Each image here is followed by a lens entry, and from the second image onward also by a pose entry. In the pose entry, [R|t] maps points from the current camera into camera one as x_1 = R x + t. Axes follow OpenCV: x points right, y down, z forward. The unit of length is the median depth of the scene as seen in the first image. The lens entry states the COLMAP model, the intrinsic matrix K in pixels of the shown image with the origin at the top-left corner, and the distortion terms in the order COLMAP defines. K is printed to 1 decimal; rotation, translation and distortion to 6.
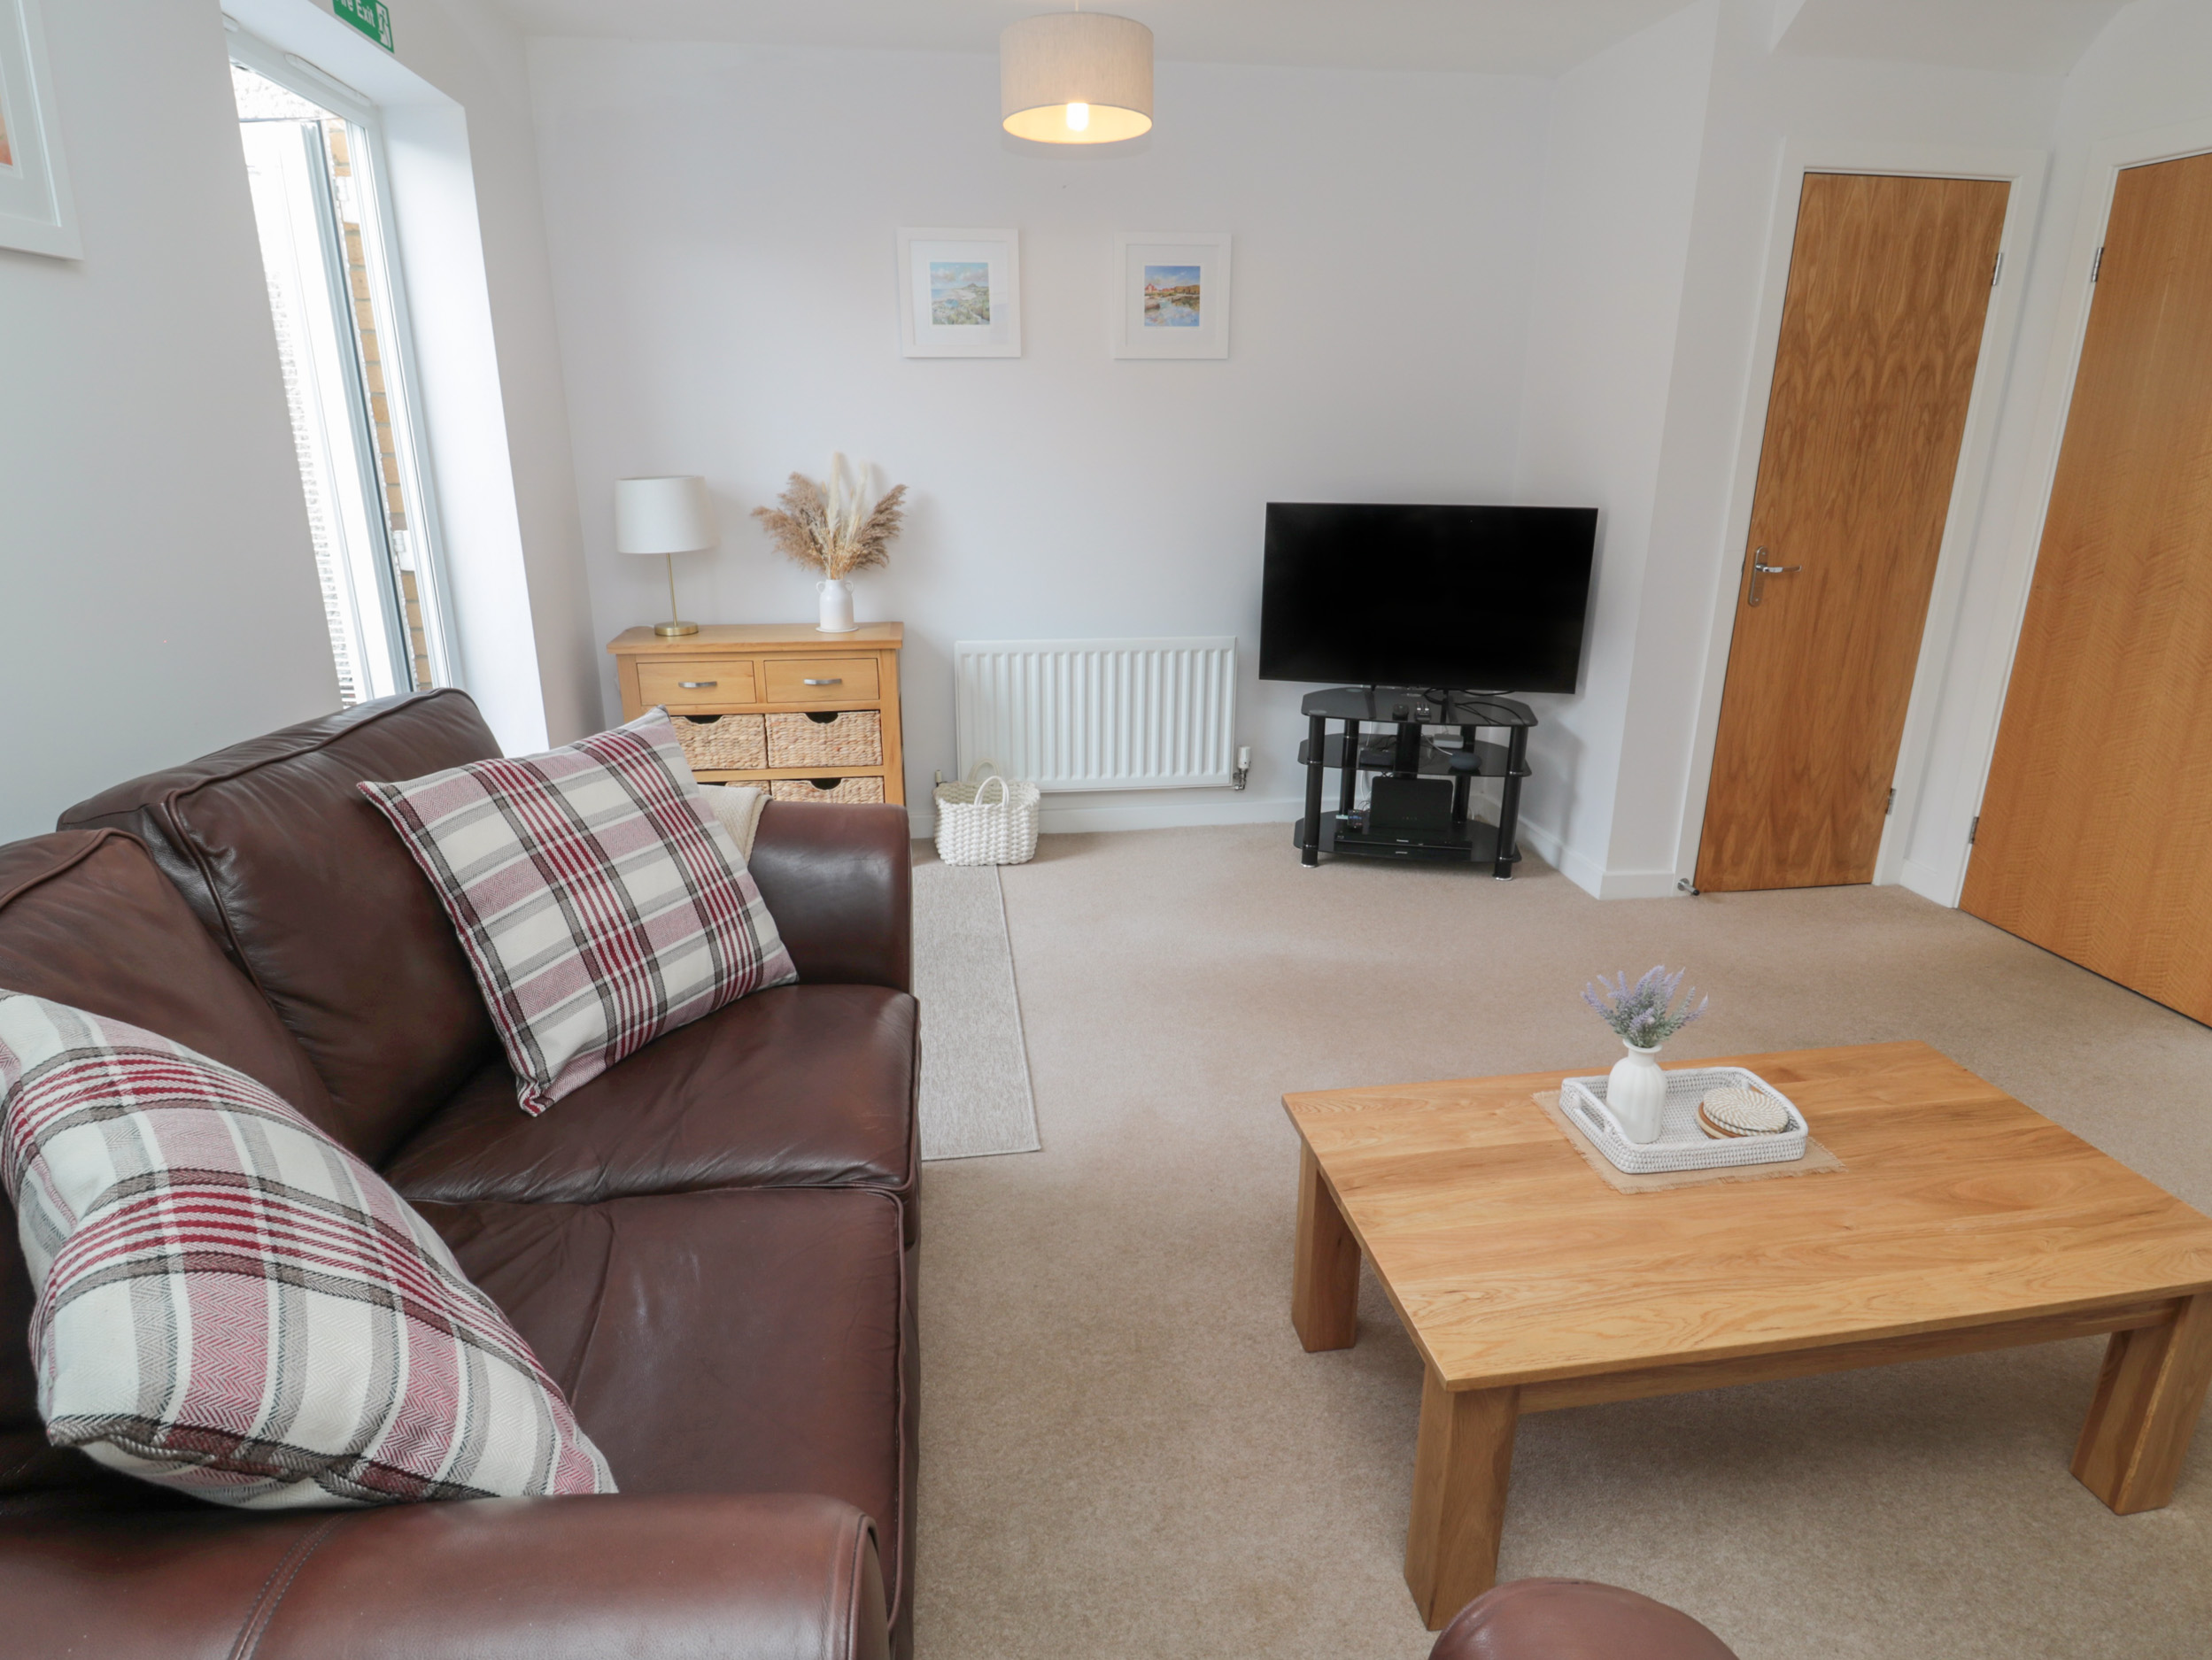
lens RADIAL K [[1179.8, 0, 1105.1], [0, 1179.8, 813.0], [0, 0, 1]] dist [-0.017101, 0.001268]
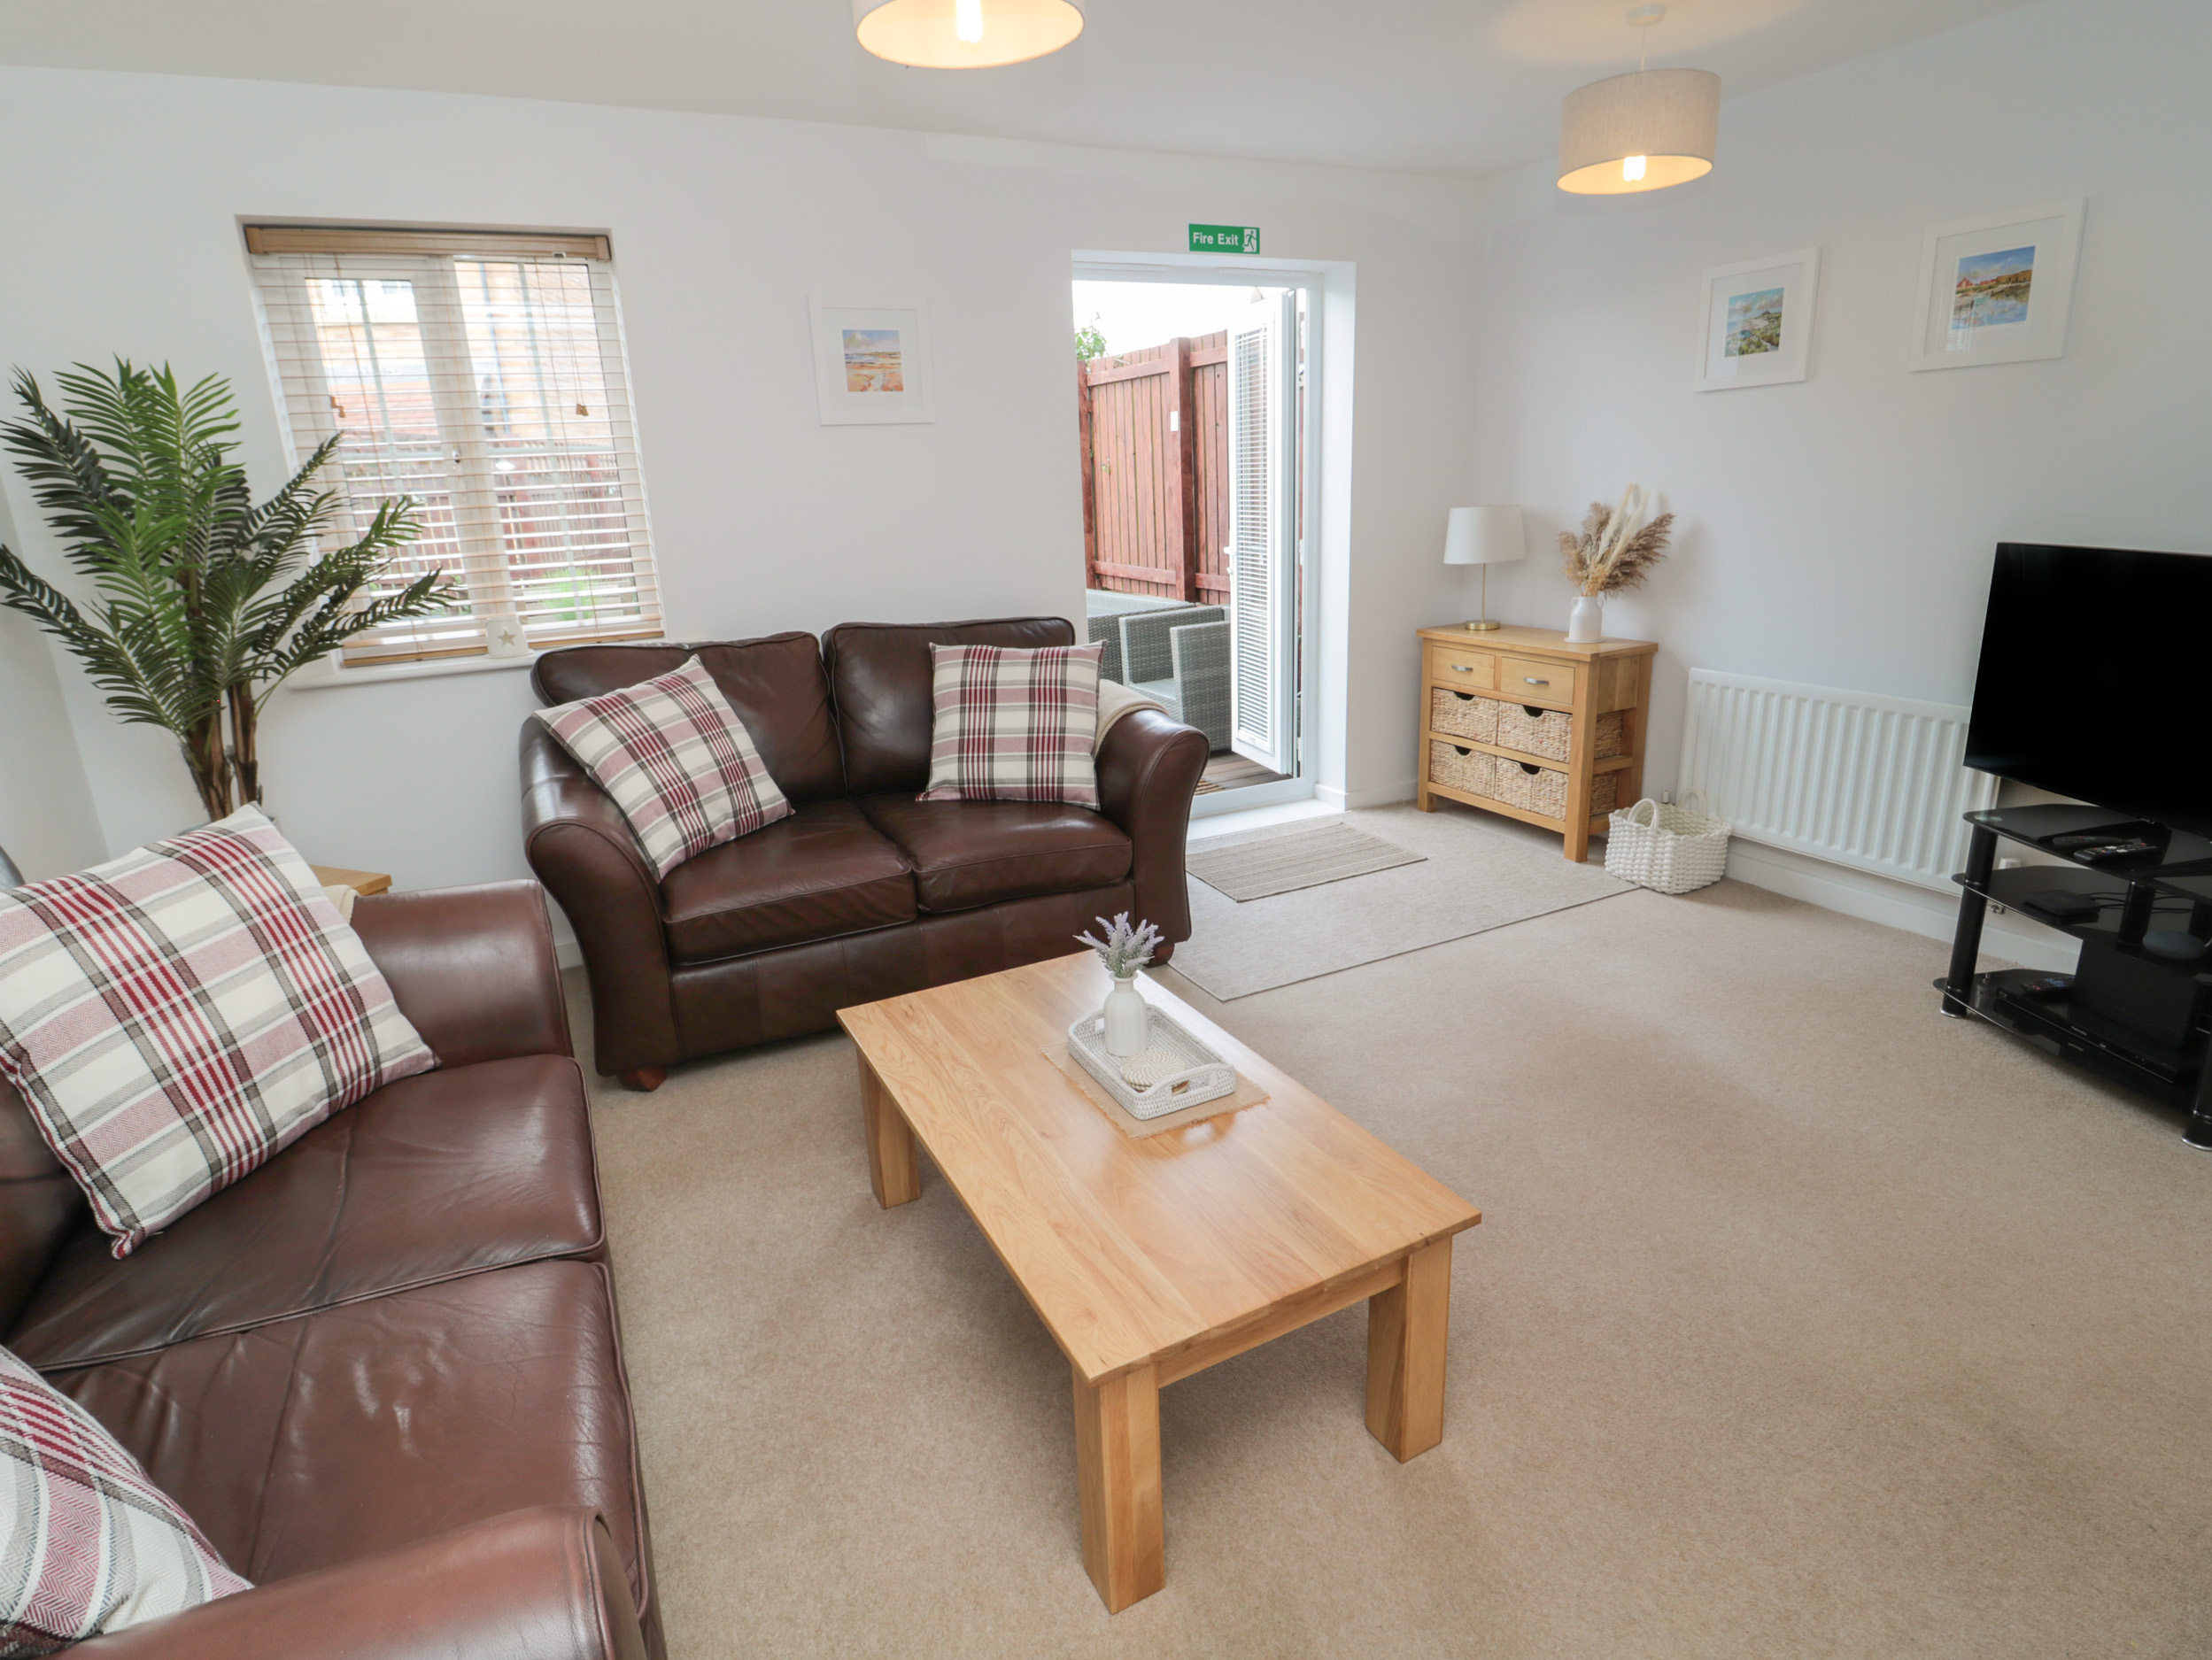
lens RADIAL K [[1179.8, 0, 1096.6], [0, 1179.8, 823.3], [0, 0, 1]] dist [-0.017101, 0.001268]
pose [[0.322937, 0.251171, -0.912483, 0.697405], [-0.247582, 0.952987, 0.174698, -0.071182], [0.913463, 0.169498, 0.369940, 0.191407]]
